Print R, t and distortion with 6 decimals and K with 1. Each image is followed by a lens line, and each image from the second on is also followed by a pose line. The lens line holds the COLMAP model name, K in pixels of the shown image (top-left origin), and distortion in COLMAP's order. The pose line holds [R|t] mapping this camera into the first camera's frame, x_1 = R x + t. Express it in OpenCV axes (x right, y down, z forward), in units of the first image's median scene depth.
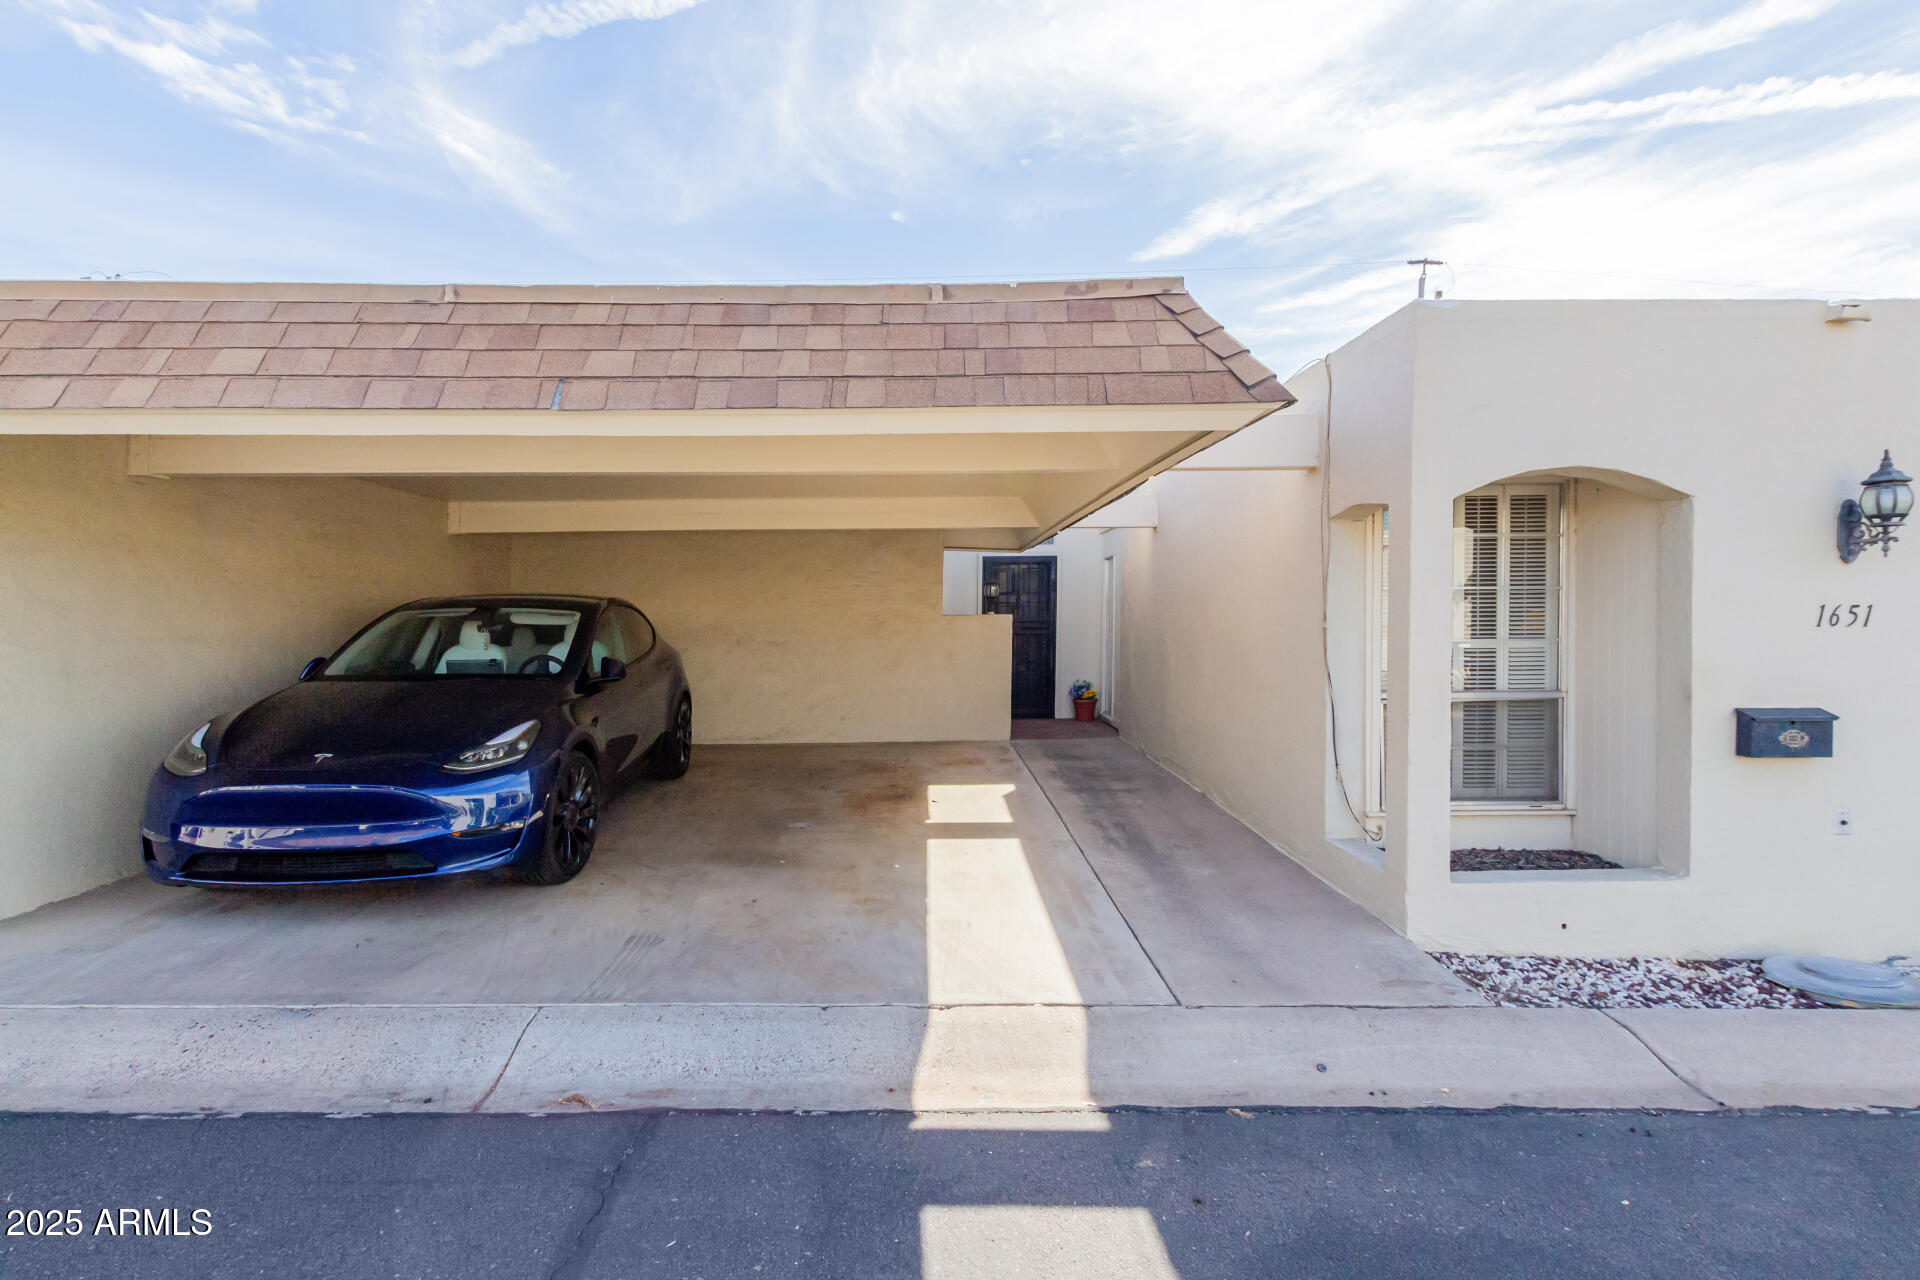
lens RADIAL K [[854.2, 0, 973.2], [0, 854.2, 628.3], [0, 0, 1]] dist [-0.000245, -0.000958]
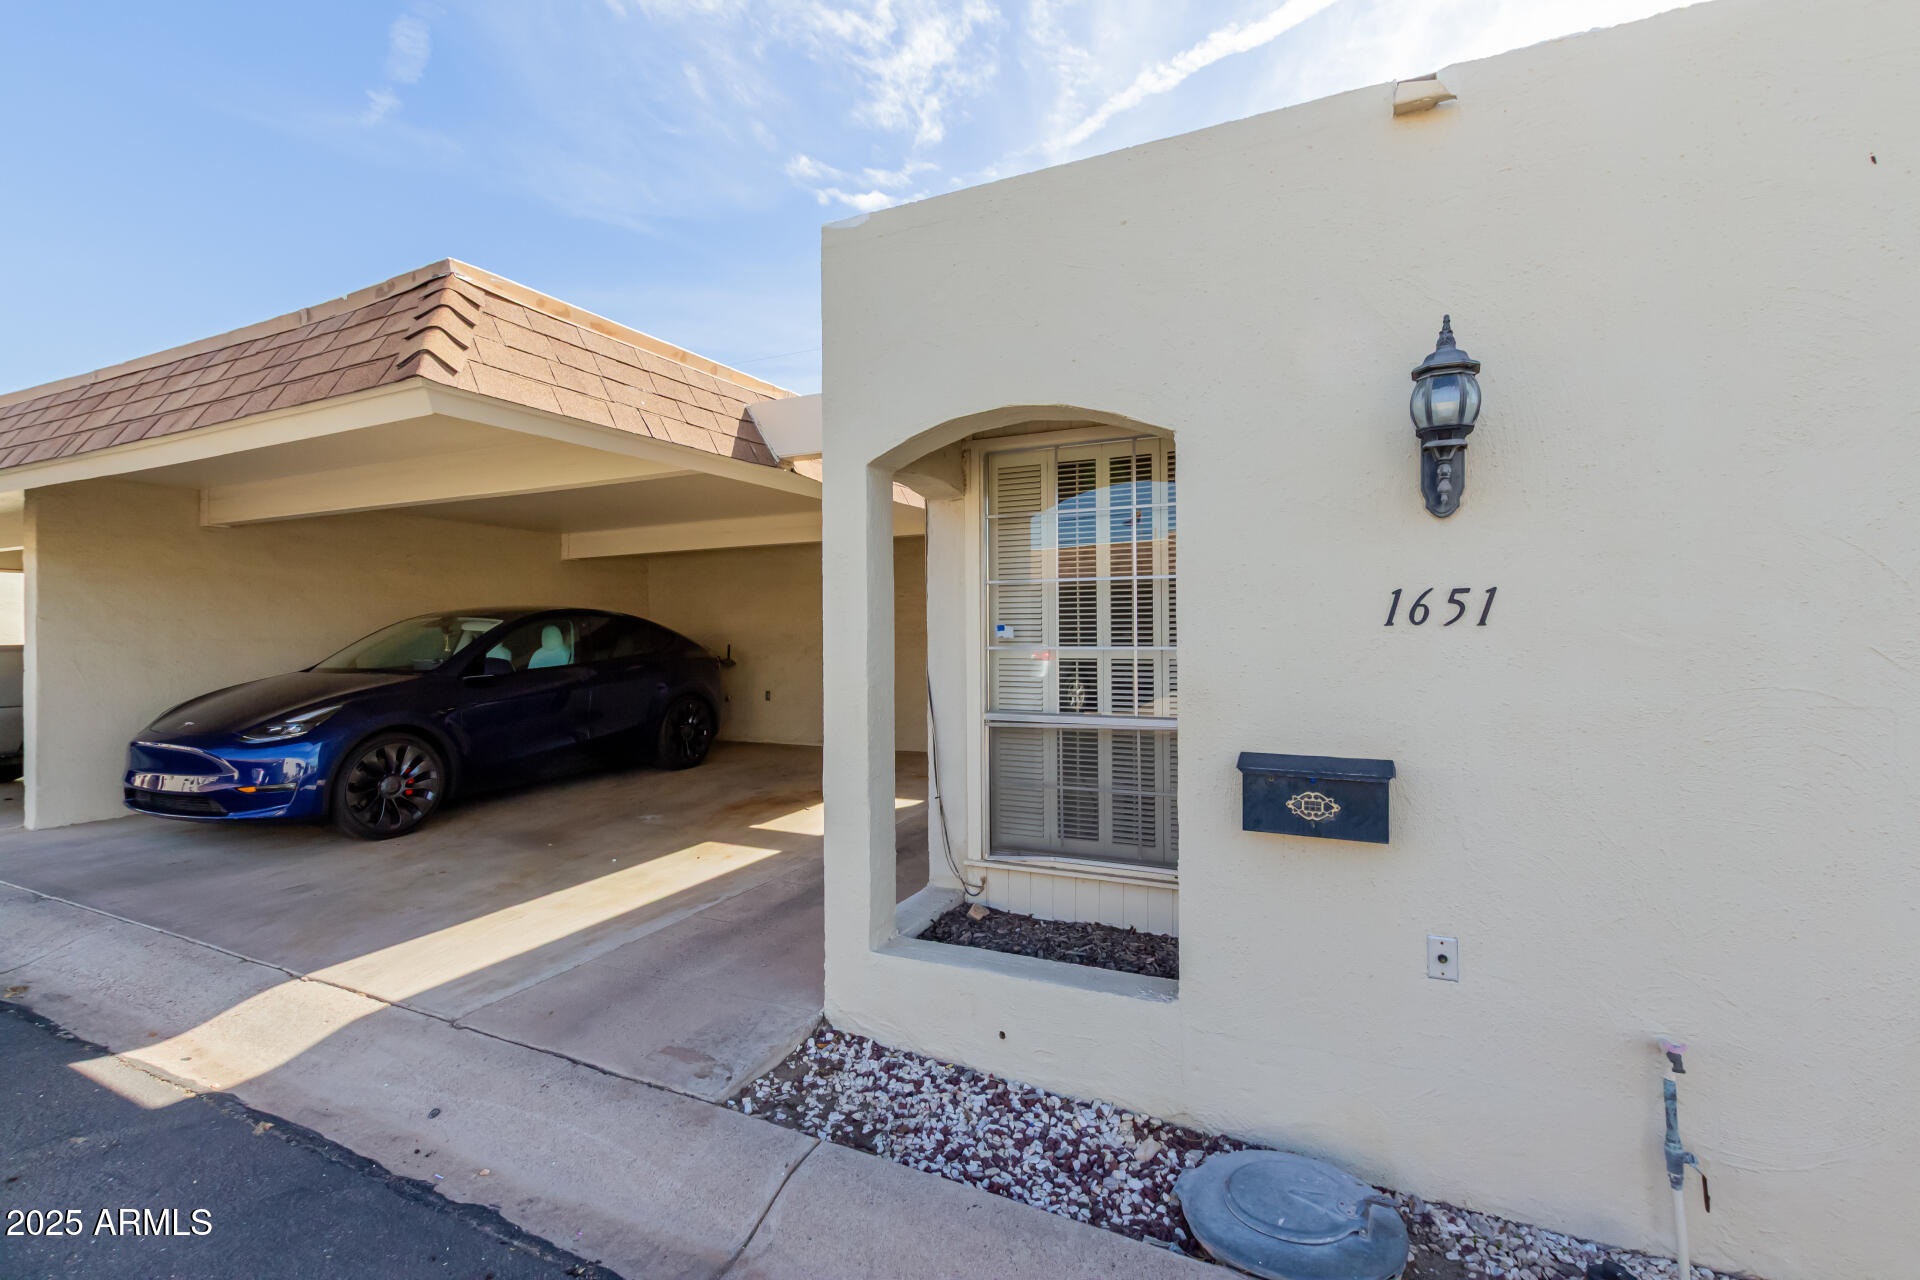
lens RADIAL K [[854.2, 0, 963.7], [0, 854.2, 644.6], [0, 0, 1]] dist [-0.000245, -0.000958]
pose [[0.900398, 0.006192, -0.435024, 0.995126], [-0.005662, 0.999981, 0.002514, 0.011747], [0.435031, 0.000200, 0.900415, 0.330661]]
